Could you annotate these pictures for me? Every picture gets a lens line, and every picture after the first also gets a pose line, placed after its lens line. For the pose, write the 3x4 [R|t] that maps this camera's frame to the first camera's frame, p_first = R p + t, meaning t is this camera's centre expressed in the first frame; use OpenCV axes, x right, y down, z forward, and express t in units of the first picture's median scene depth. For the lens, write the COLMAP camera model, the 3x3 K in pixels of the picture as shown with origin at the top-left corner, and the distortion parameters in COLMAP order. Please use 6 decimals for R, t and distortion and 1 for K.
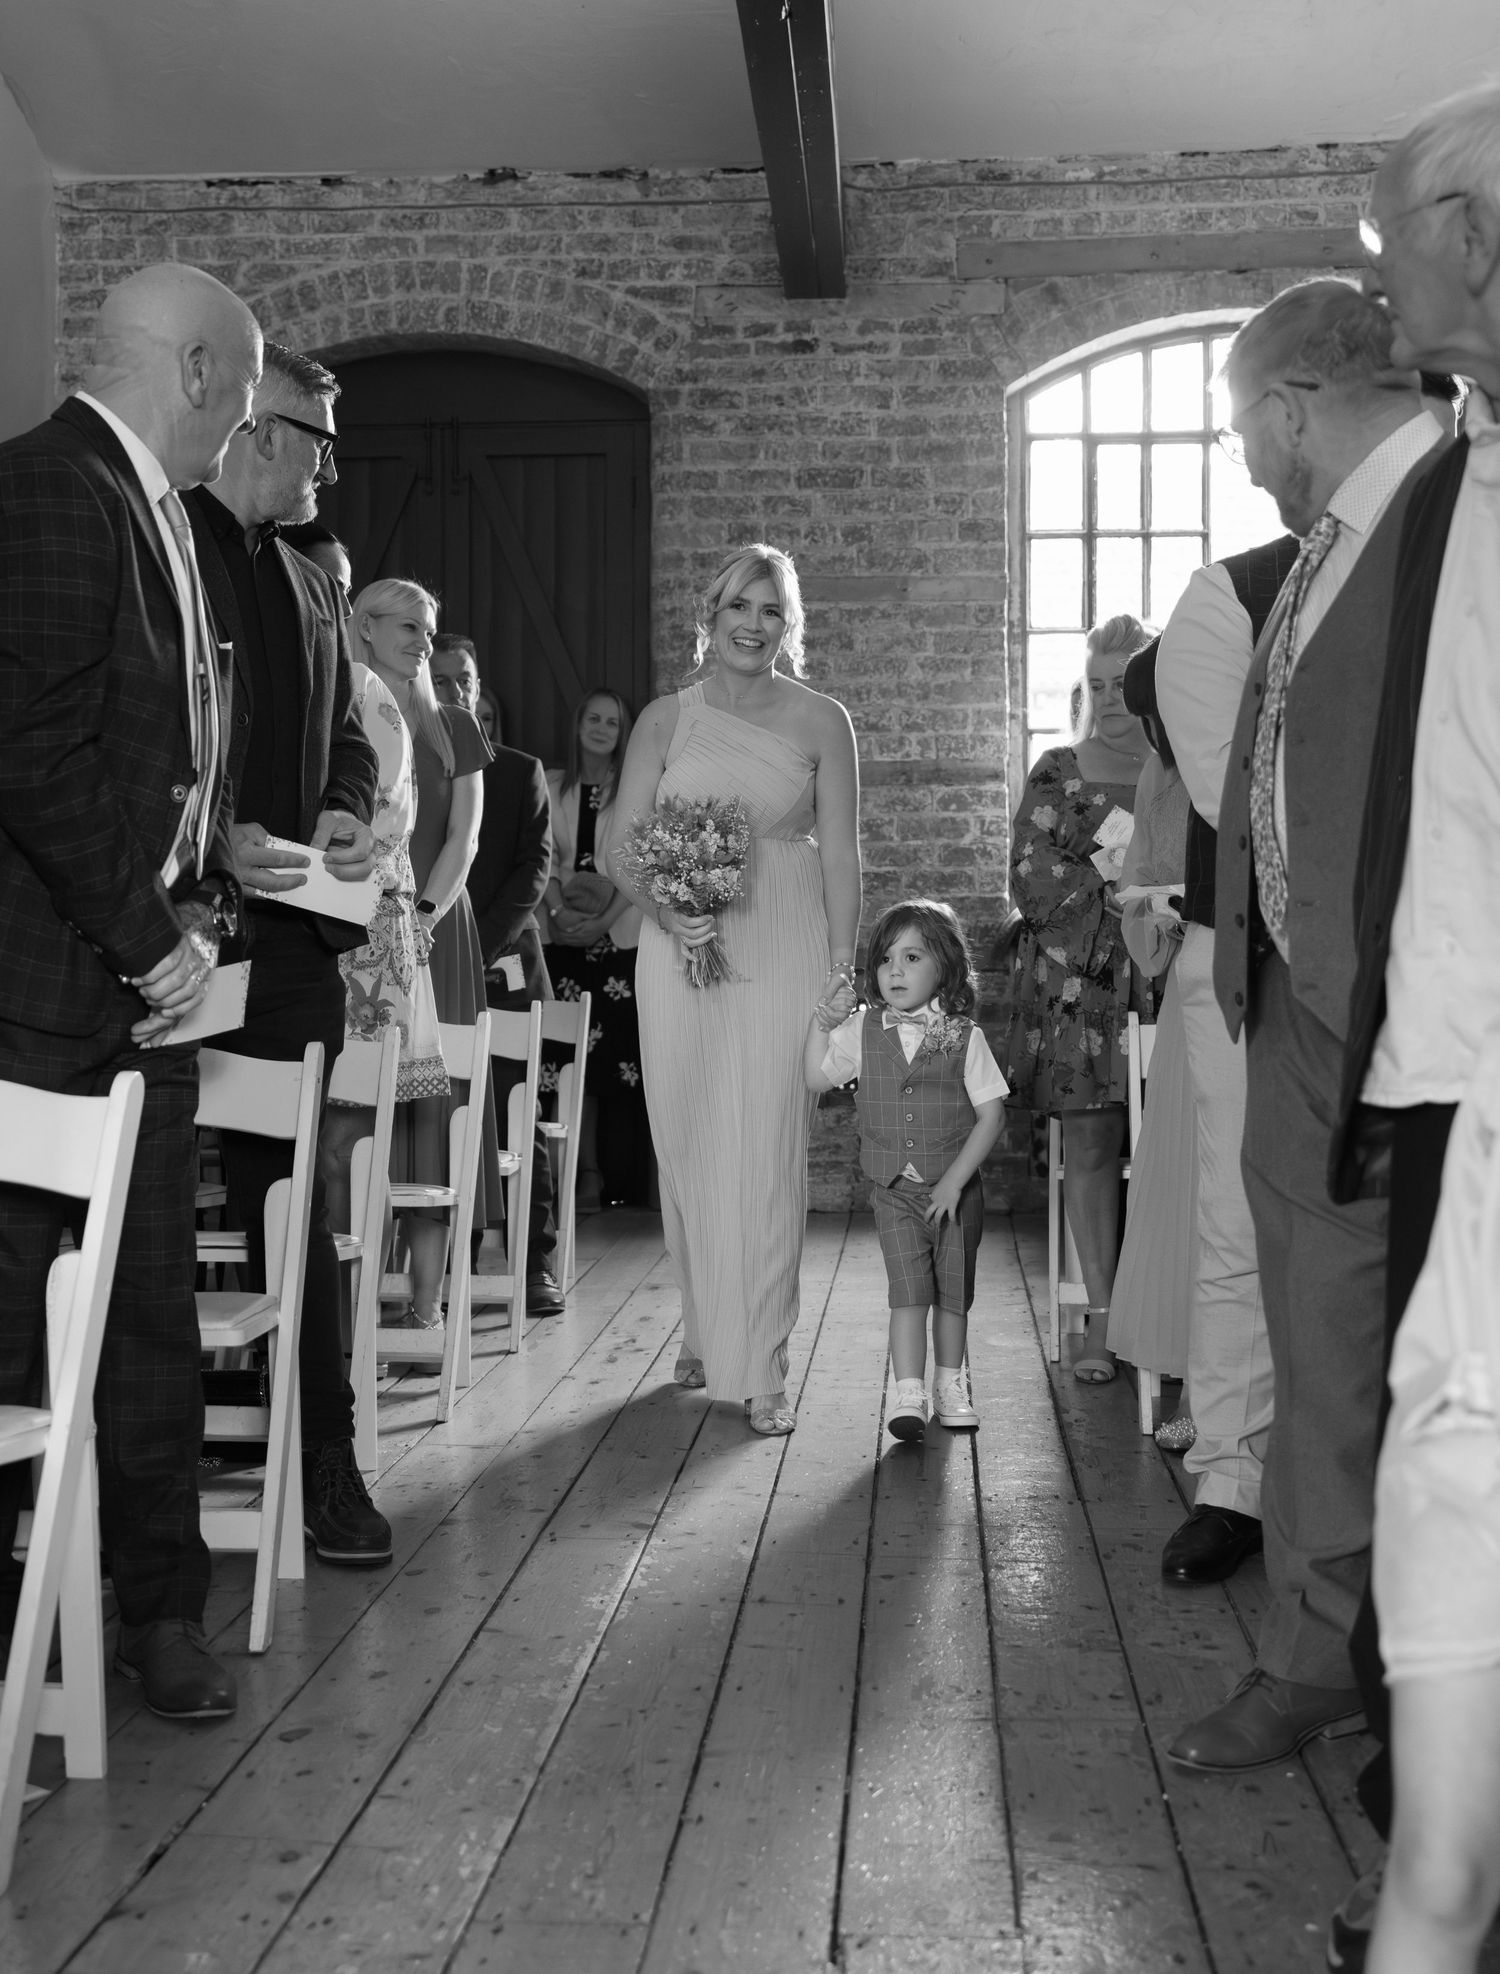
lens RADIAL K [[2481.1, 0, 703.1], [0, 2481.1, 1004.7], [0, 0, 1]] dist [-0.005848, 0.000000]
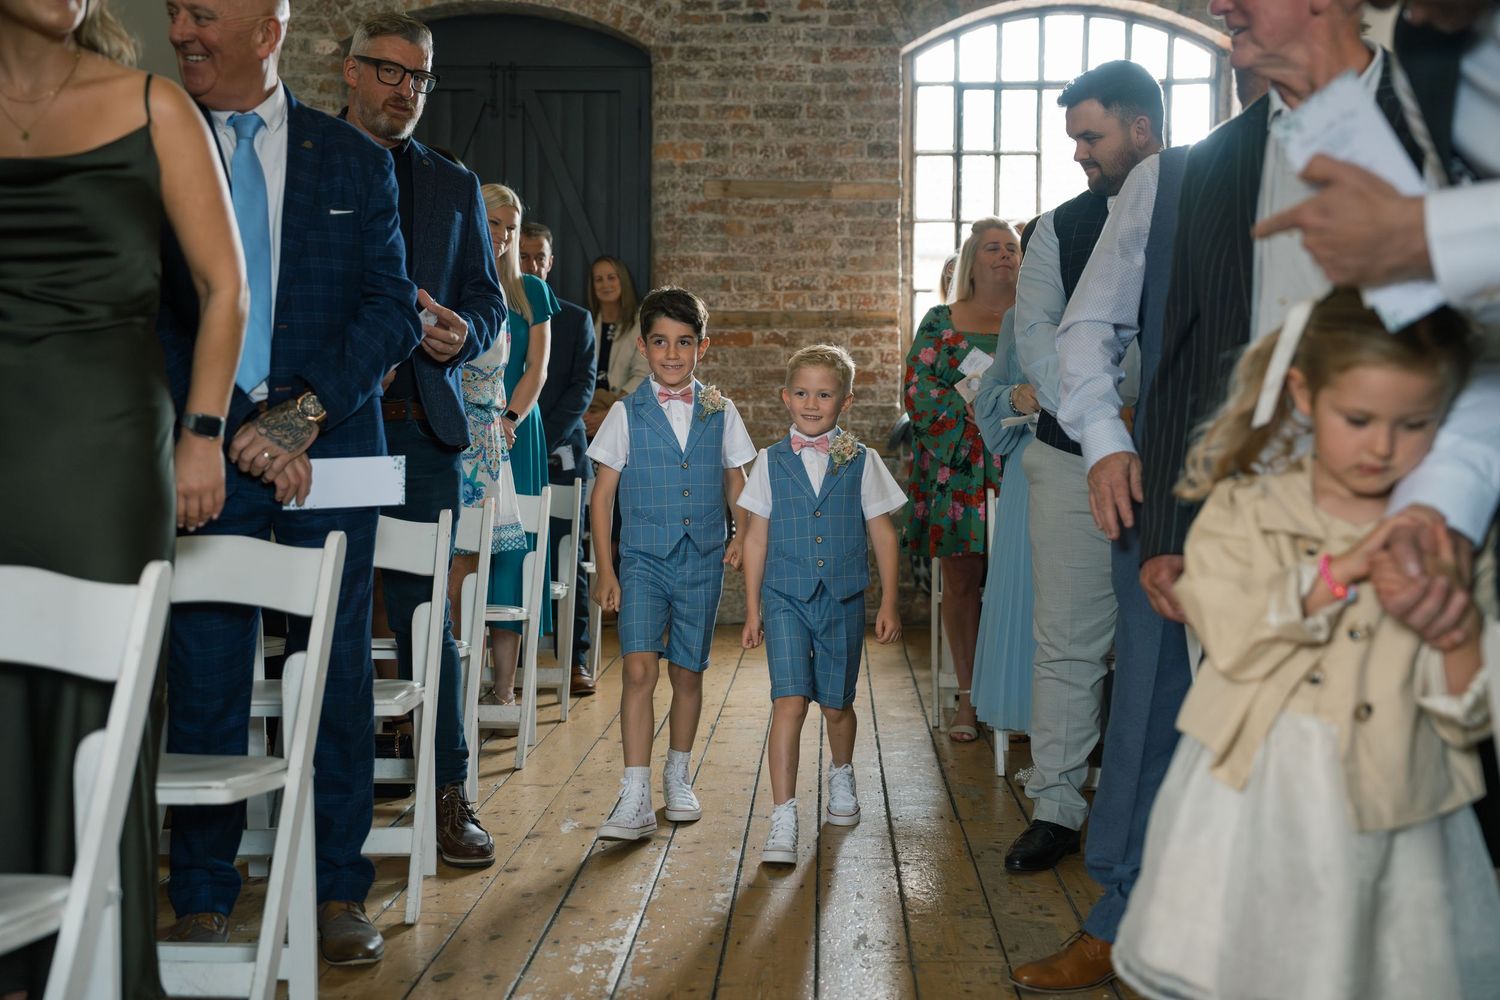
lens RADIAL K [[1760.4, 0, 763.0], [0, 1760.4, 494.7], [0, 0, 1]] dist [0.106804, 0.000000]
pose [[0.998719, 0.005362, 0.050312, -0.007607], [-0.005896, 0.999928, 0.010476, -0.002123], [-0.050253, -0.010759, 0.998679, -0.020369]]
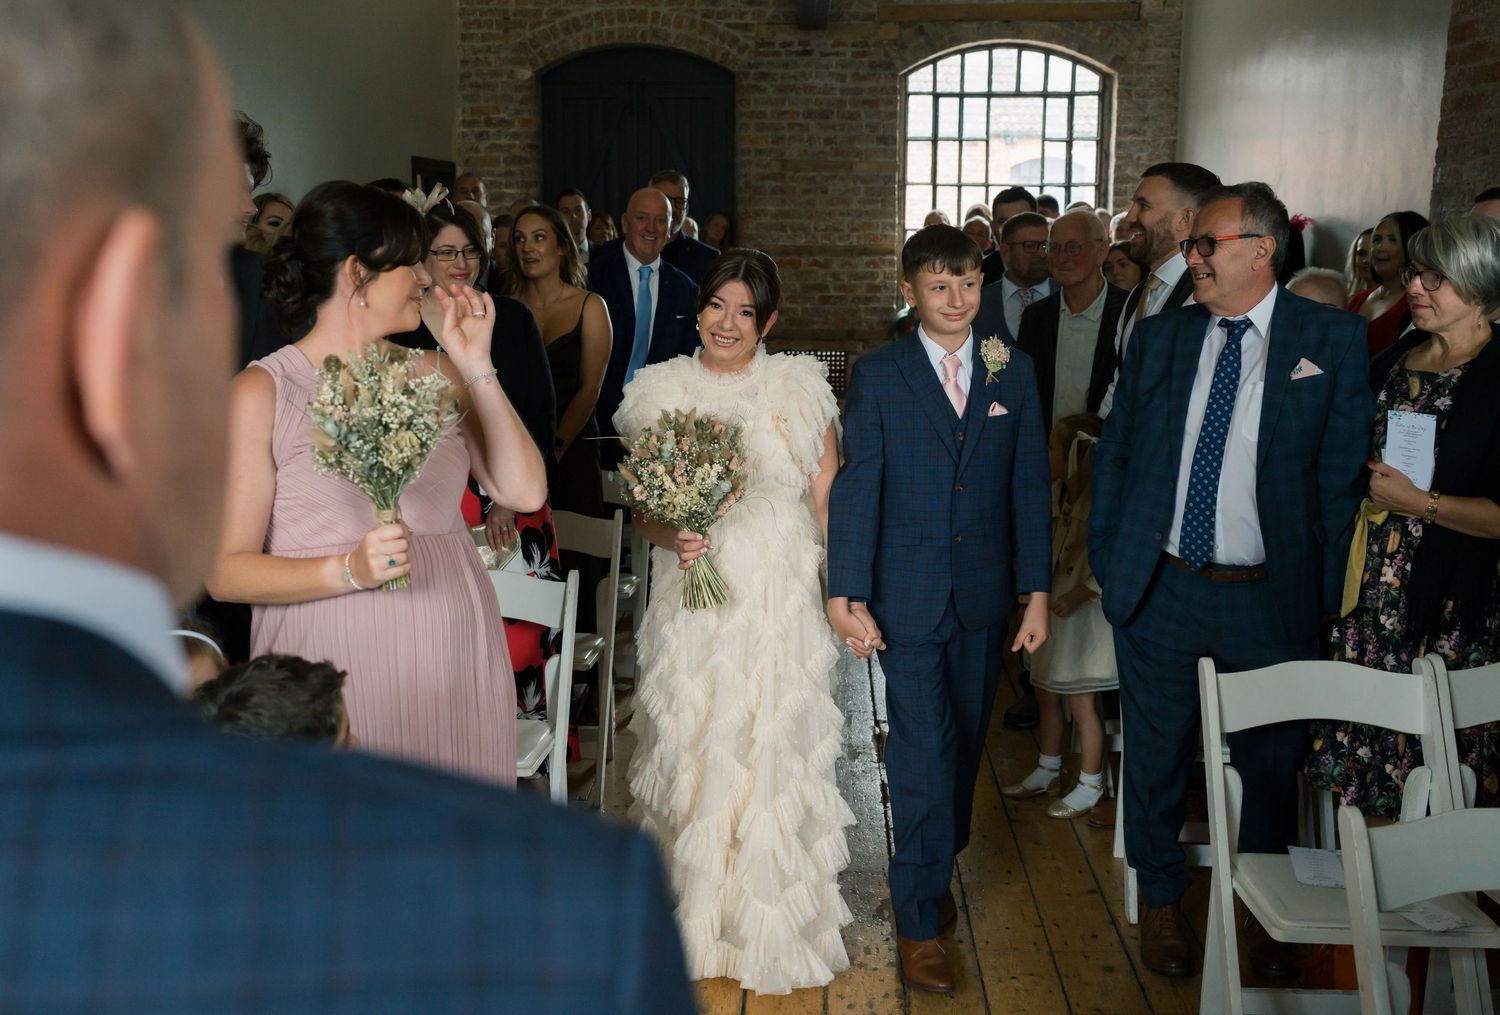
lens RADIAL K [[1335.6, 0, 746.4], [0, 1335.6, 498.7], [0, 0, 1]] dist [-0.048678, 0.035543]
pose [[0.999396, -0.003987, 0.034526, -0.054101], [-0.001591, 0.987110, 0.160032, -0.065159], [-0.034719, -0.159991, 0.986508, -0.212286]]
